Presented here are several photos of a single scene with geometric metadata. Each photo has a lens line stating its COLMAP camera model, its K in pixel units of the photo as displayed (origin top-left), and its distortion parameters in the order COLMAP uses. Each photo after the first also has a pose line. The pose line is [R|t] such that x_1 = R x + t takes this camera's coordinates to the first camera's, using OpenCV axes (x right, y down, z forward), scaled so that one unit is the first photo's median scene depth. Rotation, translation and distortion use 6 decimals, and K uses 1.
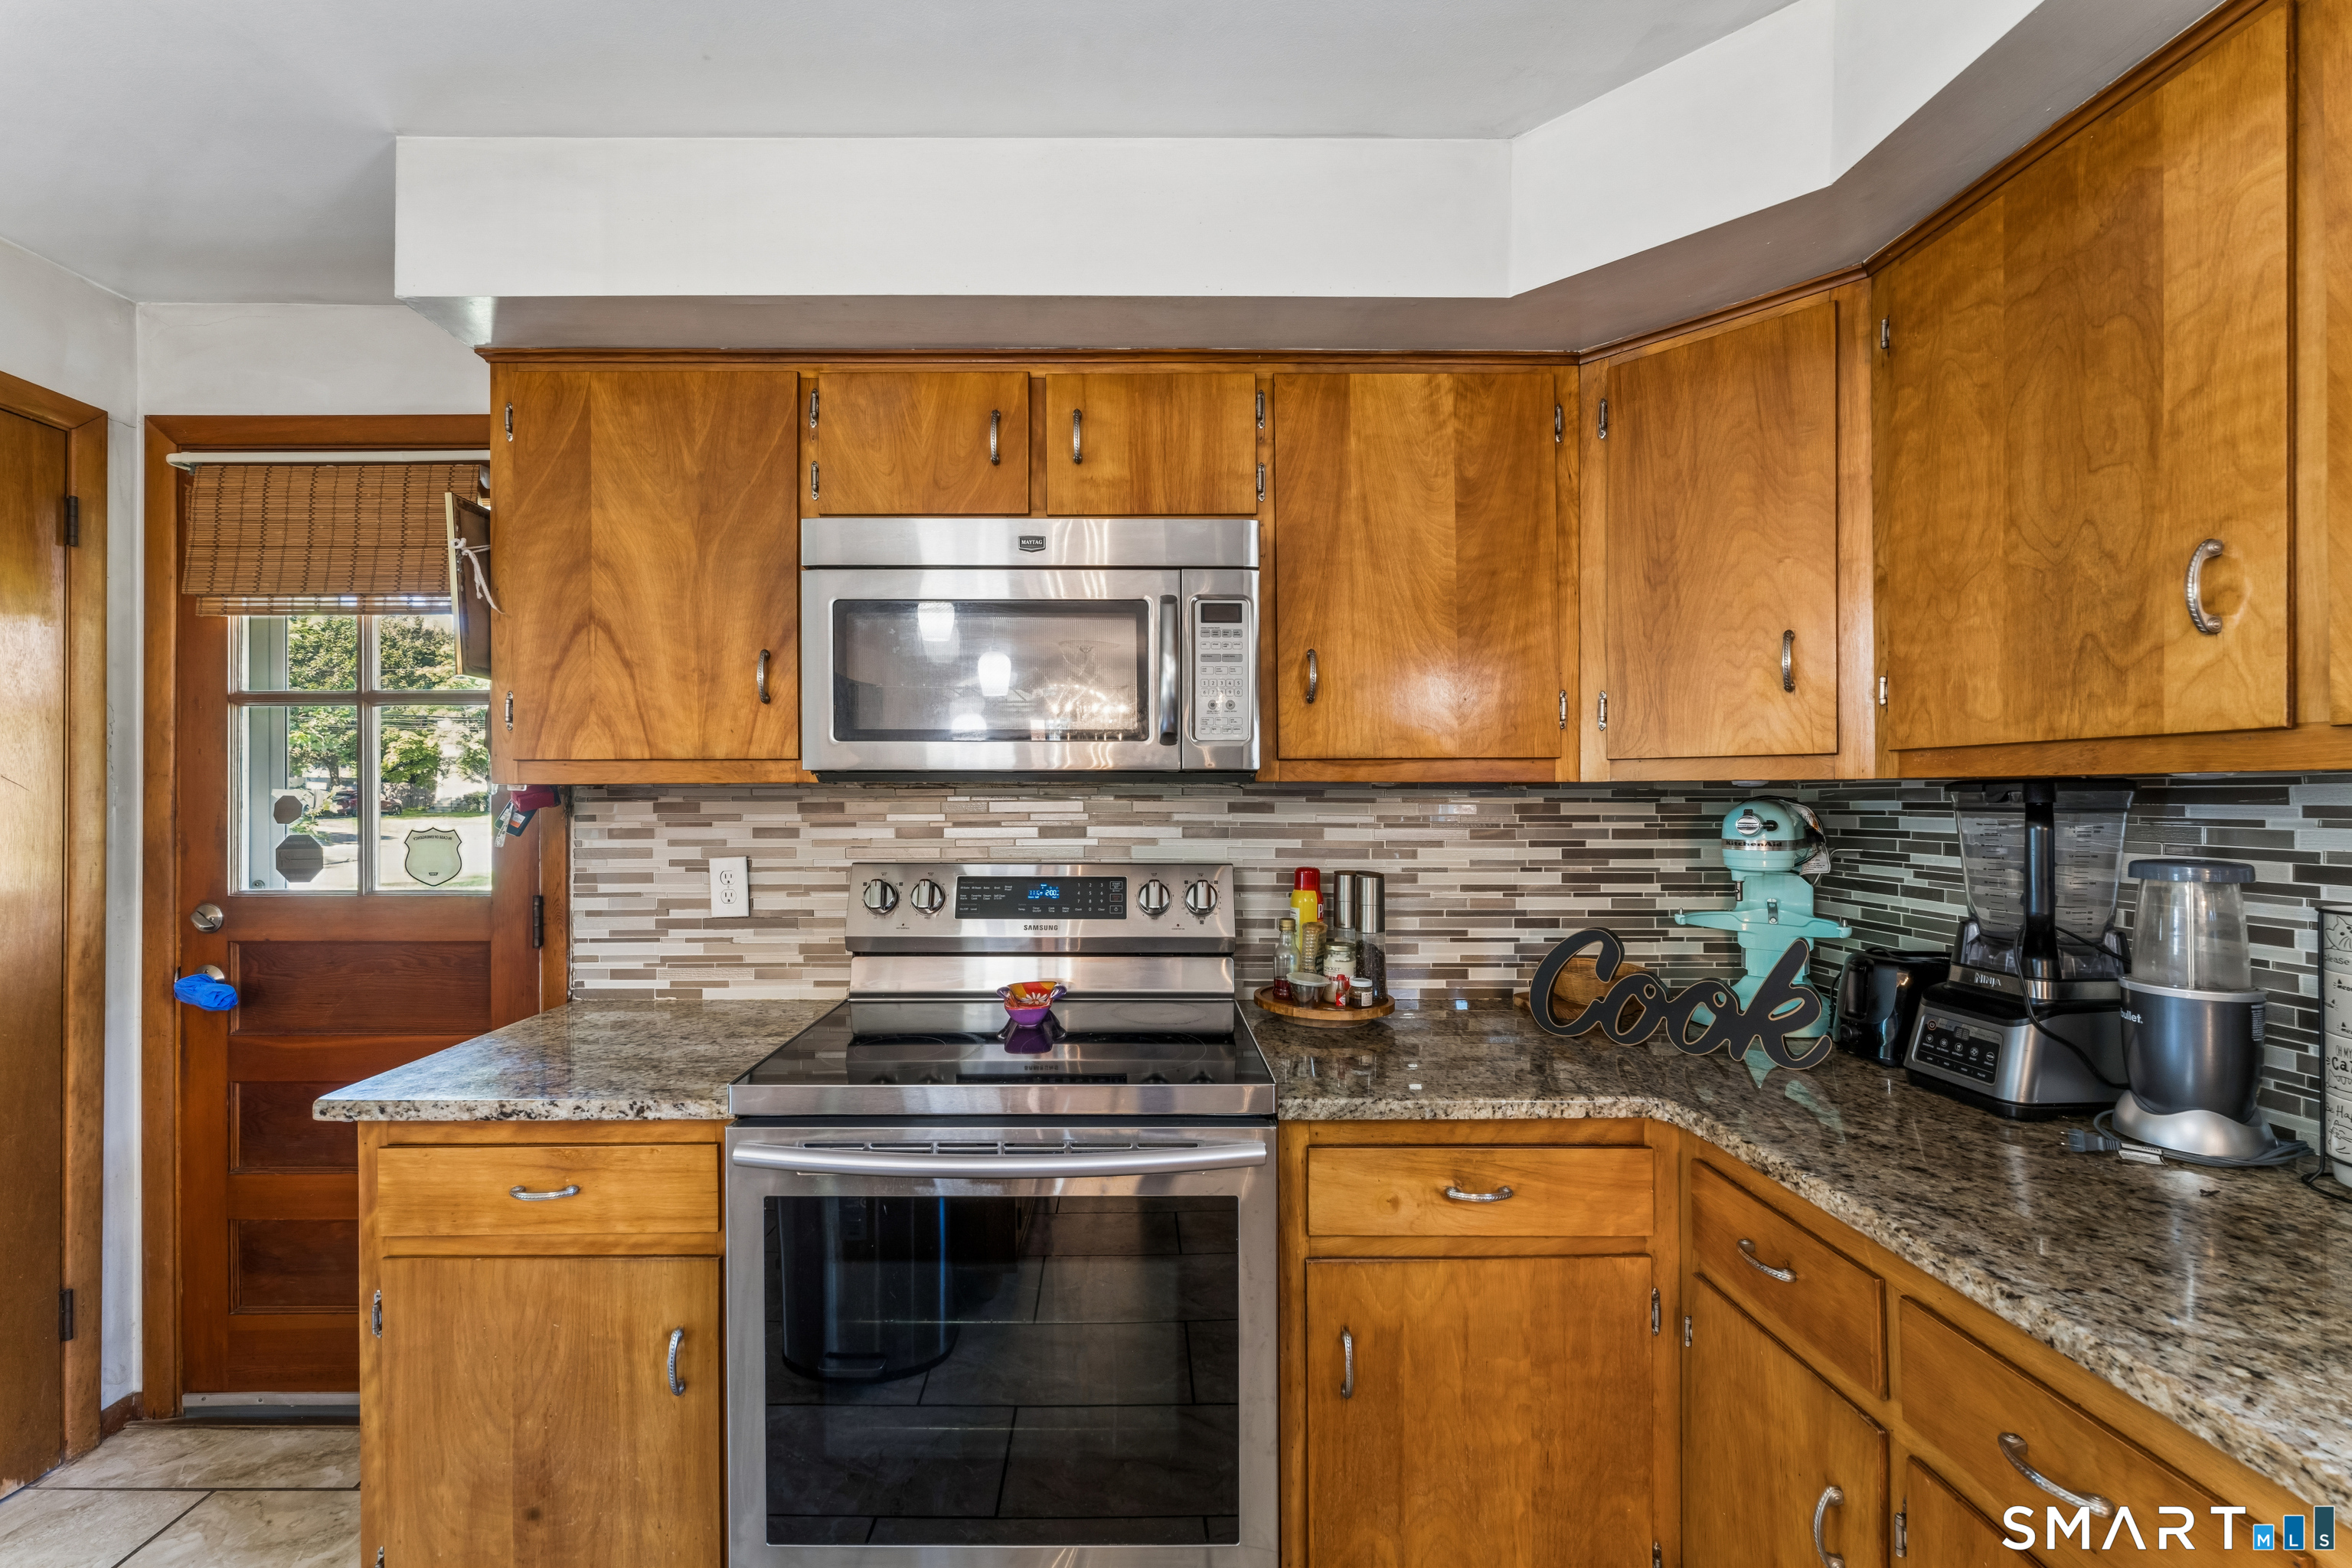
lens RADIAL K [[953.2, 0, 1135.2], [0, 953.2, 792.5], [0, 0, 1]] dist [-0.002436, -0.000349]
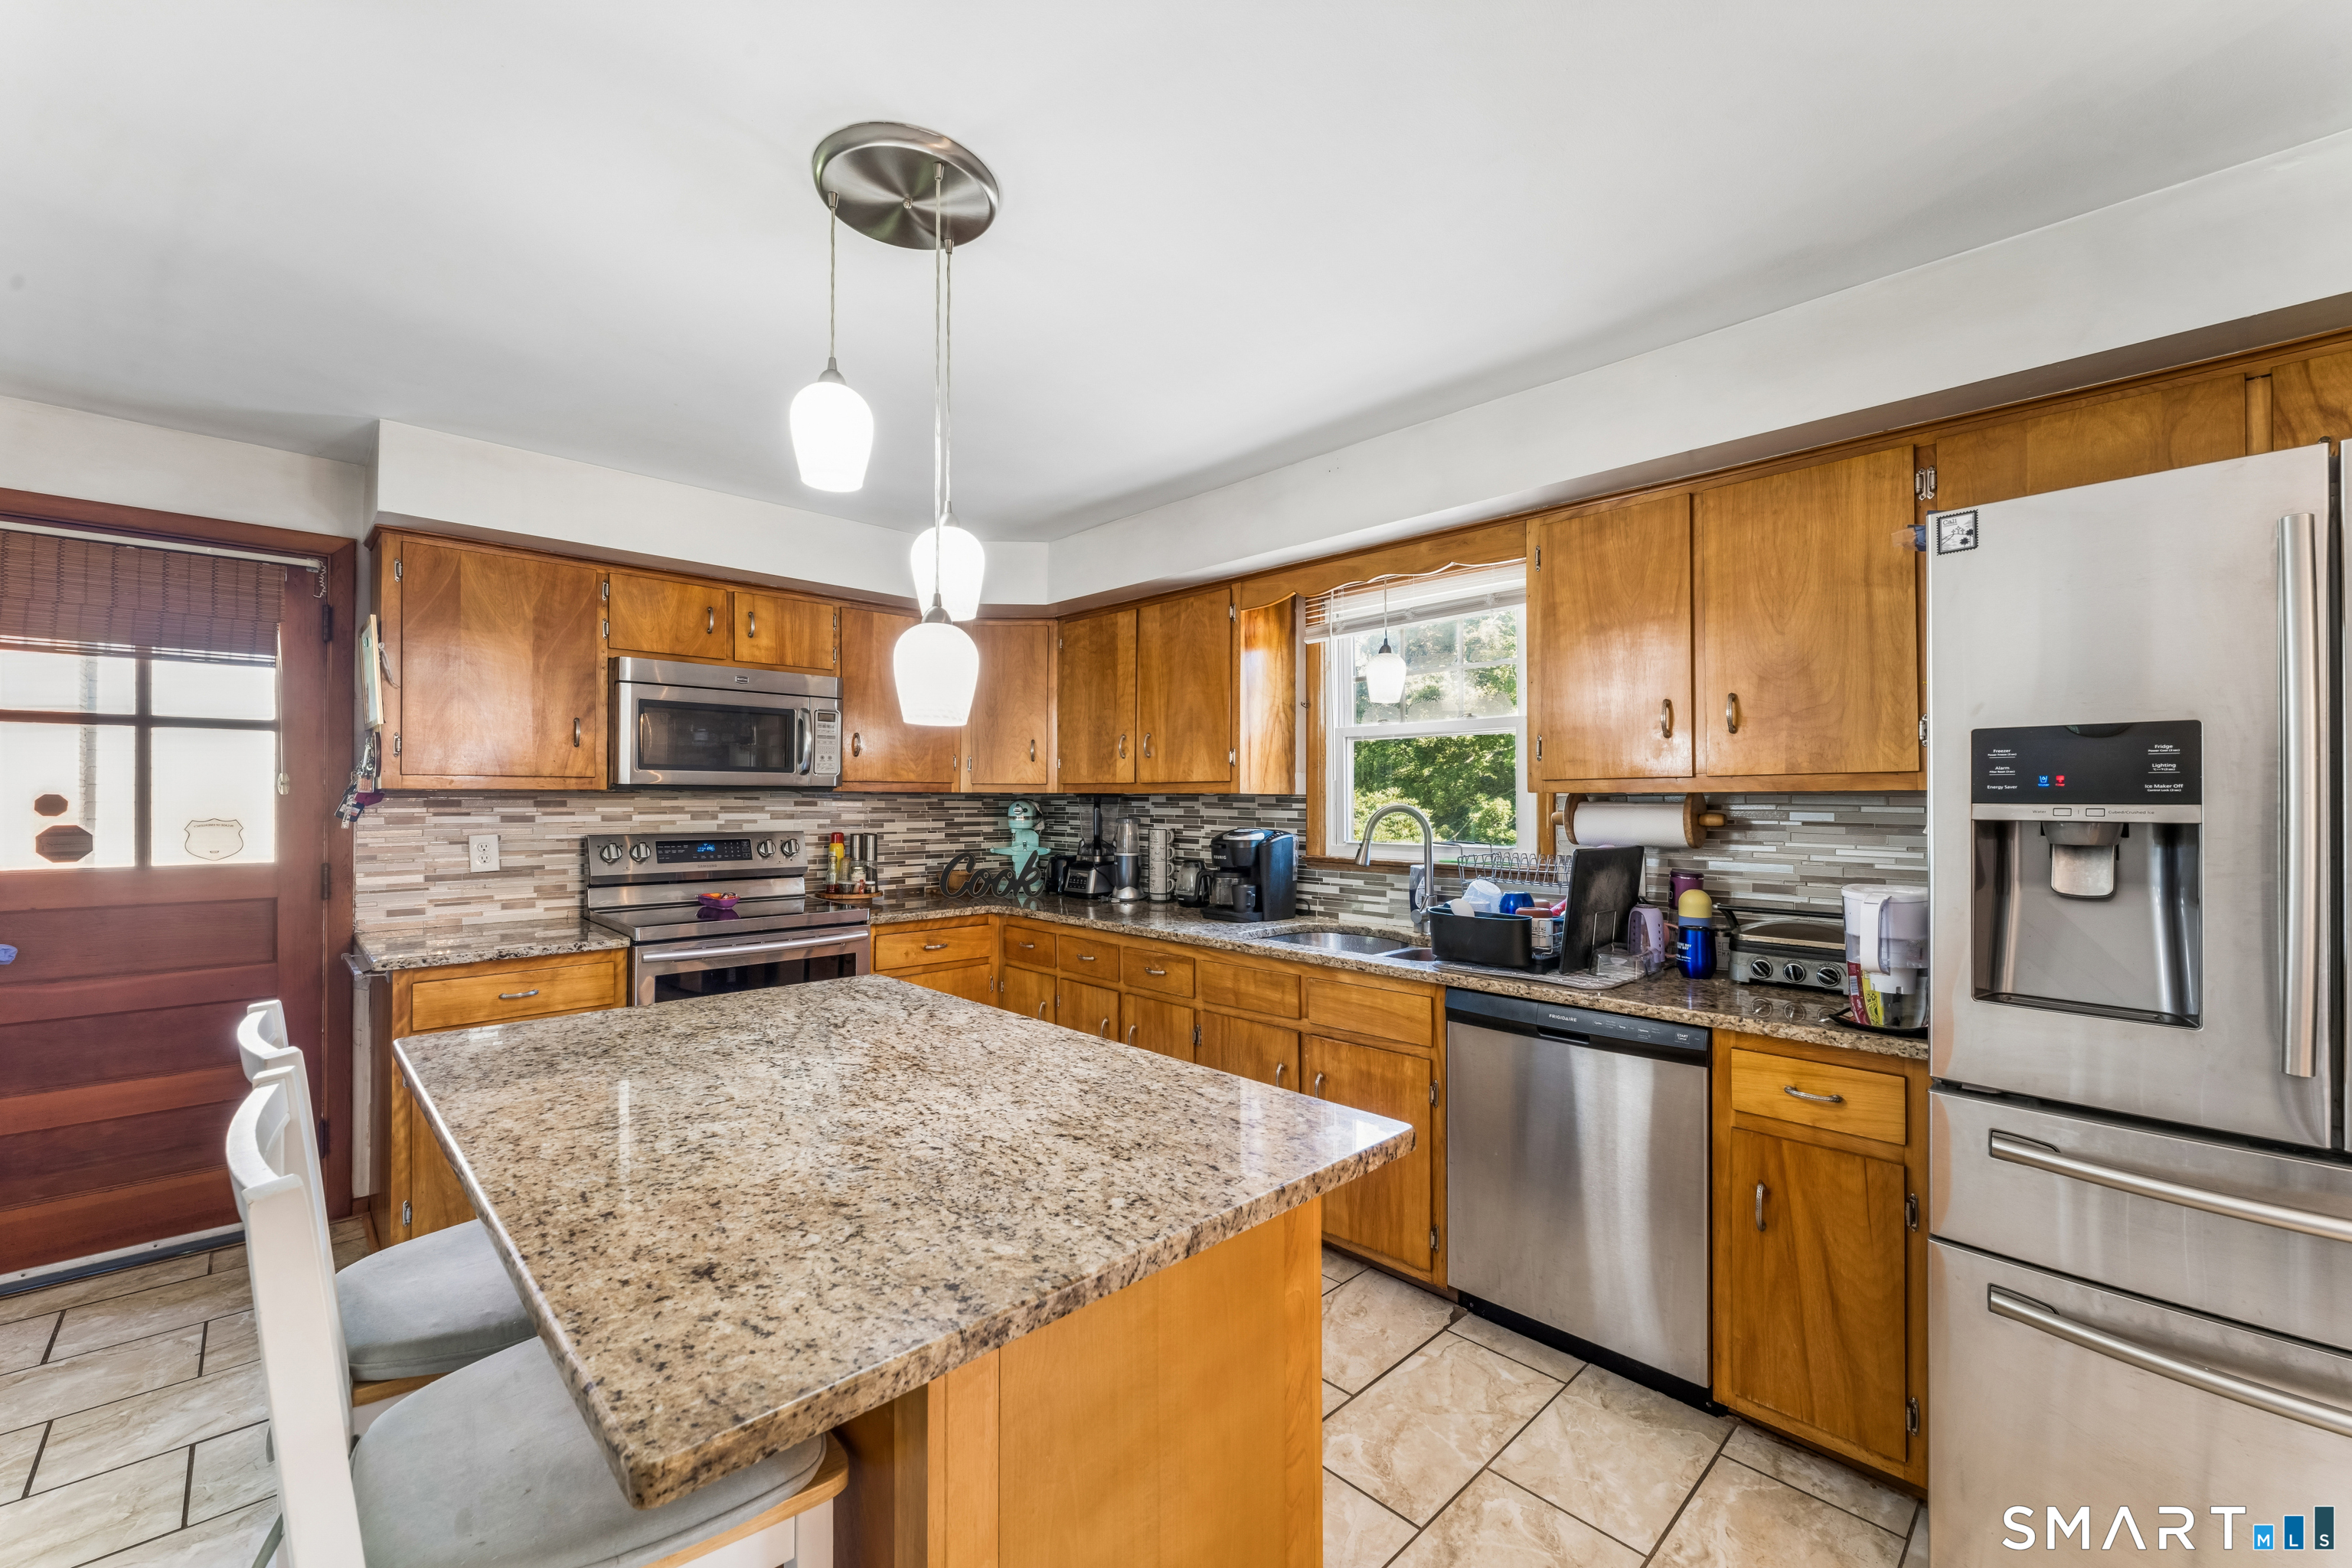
lens RADIAL K [[949.0, 0, 1176.0], [0, 949.0, 784.0], [0, 0, 1]] dist [-0.000699, -0.000096]
pose [[0.718358, 0.014307, 0.695526, -0.931261], [-0.007768, 0.999891, -0.012544, -0.007863], [-0.695630, 0.003609, 0.718391, -1.270940]]
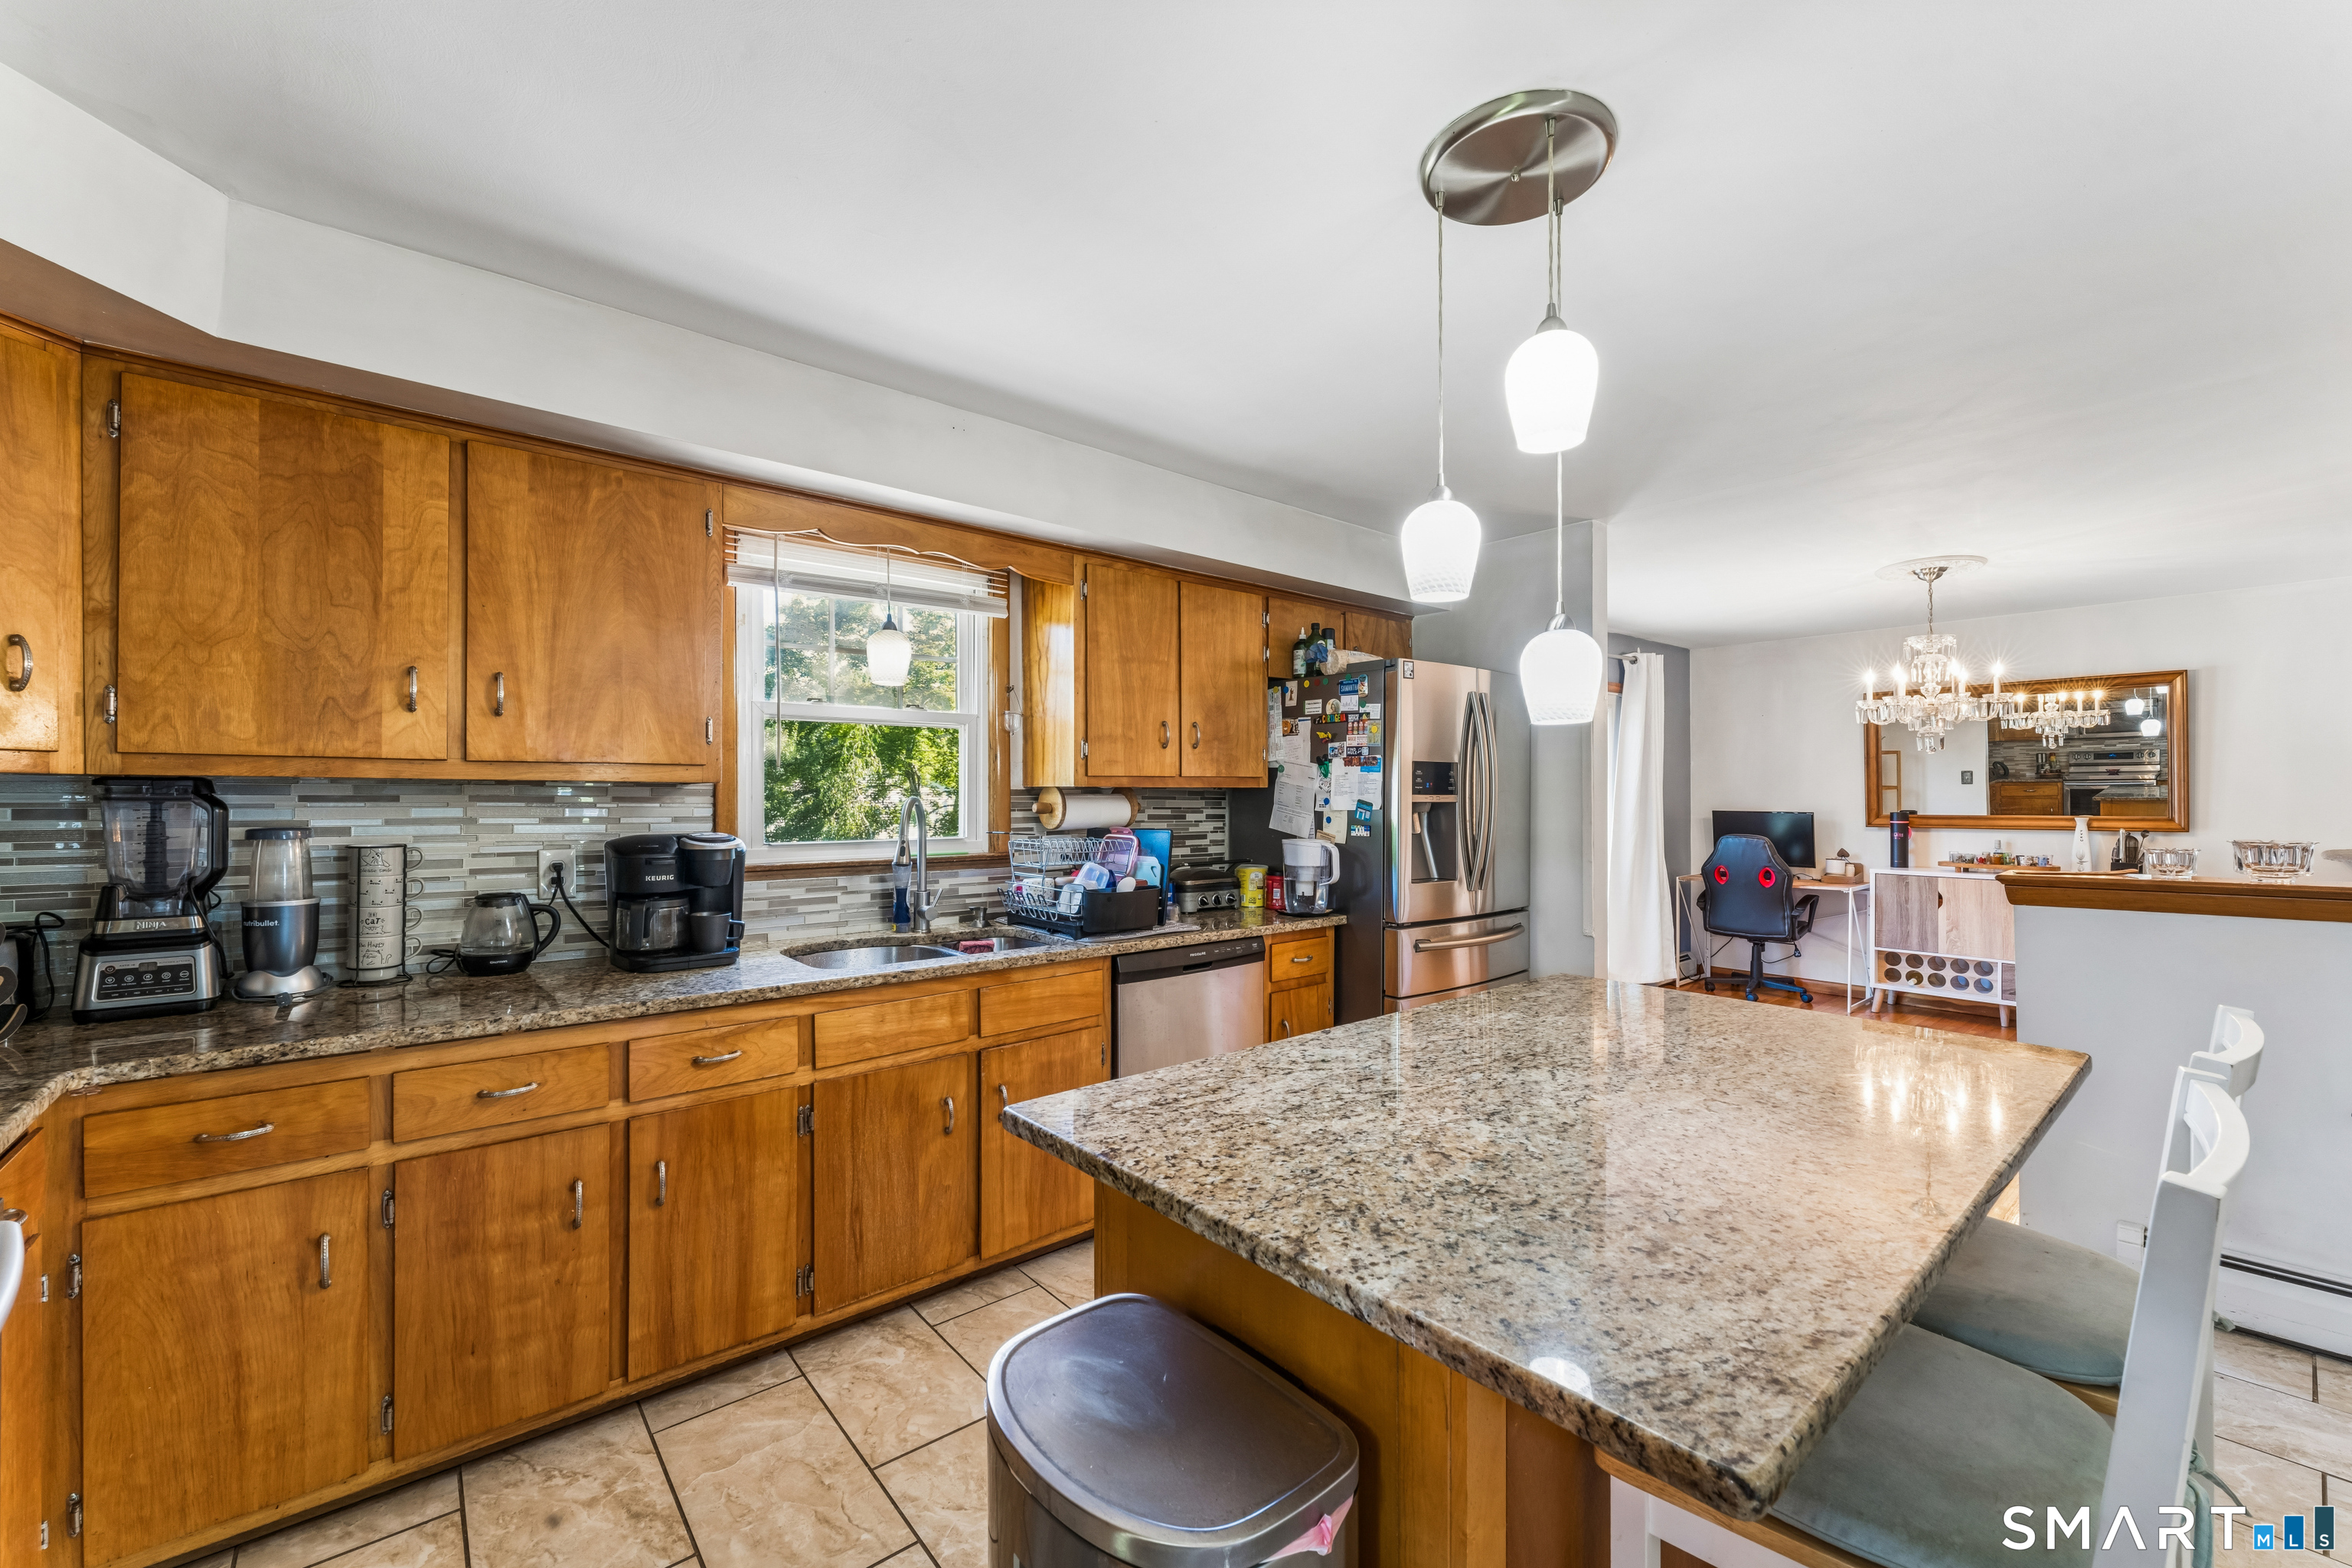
lens RADIAL K [[949.0, 0, 1176.0], [0, 949.0, 784.0], [0, 0, 1]] dist [-0.000699, -0.000096]
pose [[-0.643768, 0.008249, 0.765176, -0.962787], [-0.006525, 0.999846, -0.016269, 0.008080], [-0.765193, -0.015466, -0.643615, 0.670606]]
